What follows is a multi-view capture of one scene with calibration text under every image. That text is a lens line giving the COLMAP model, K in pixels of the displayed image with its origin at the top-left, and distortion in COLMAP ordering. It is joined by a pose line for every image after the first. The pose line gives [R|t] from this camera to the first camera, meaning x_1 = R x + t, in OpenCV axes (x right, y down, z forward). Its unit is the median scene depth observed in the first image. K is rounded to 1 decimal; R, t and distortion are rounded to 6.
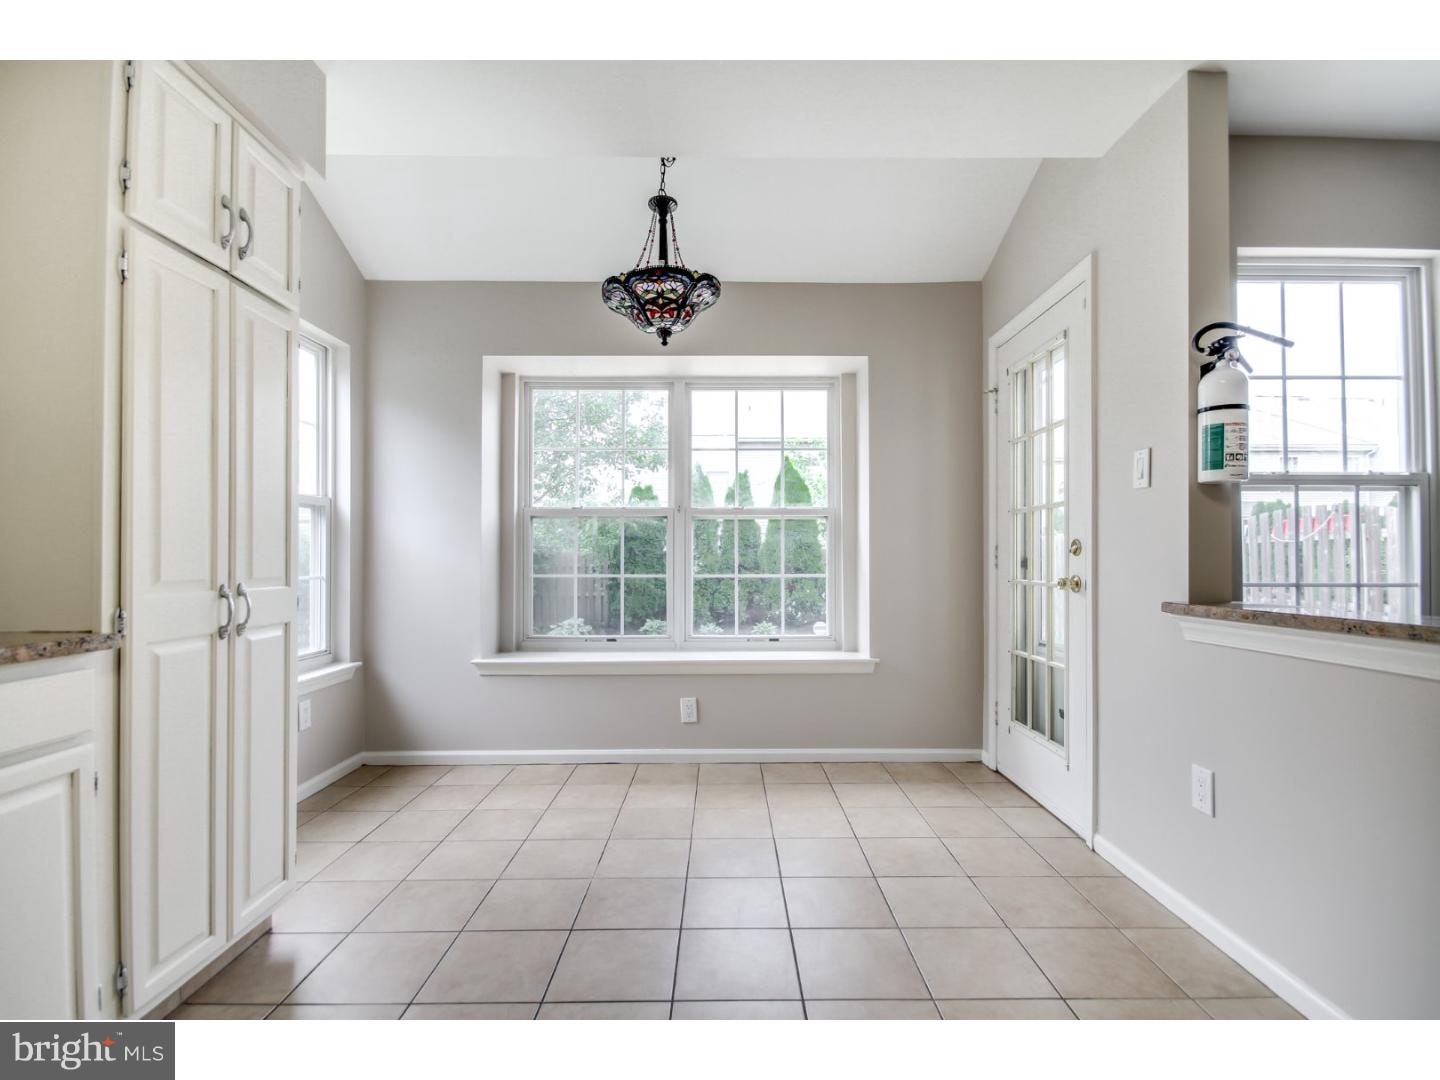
lens RADIAL K [[713.2, 0, 716.6], [0, 713.2, 547.1], [0, 0, 1]] dist [0.000746, -0.002991]
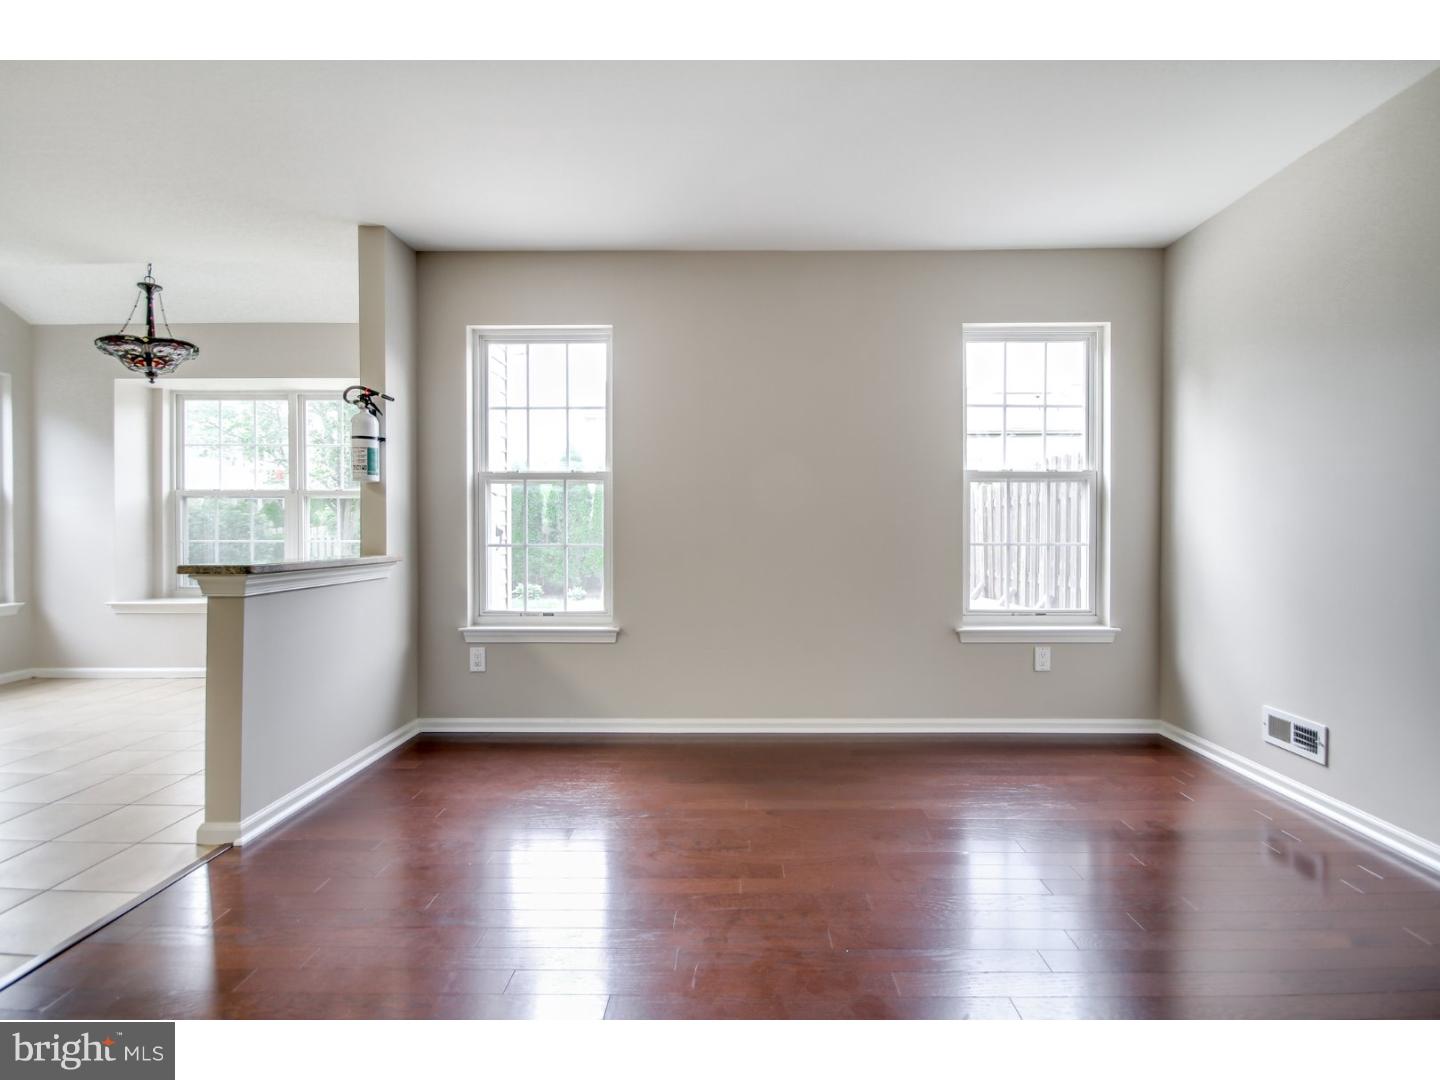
lens RADIAL K [[713.2, 0, 710.0], [0, 713.2, 535.1], [0, 0, 1]] dist [0.000746, -0.002991]
pose [[0.999929, -0.000002, -0.011935, 1.099109], [0.000269, 0.999750, 0.022361, -0.001297], [0.011932, -0.022362, 0.999679, -0.467598]]
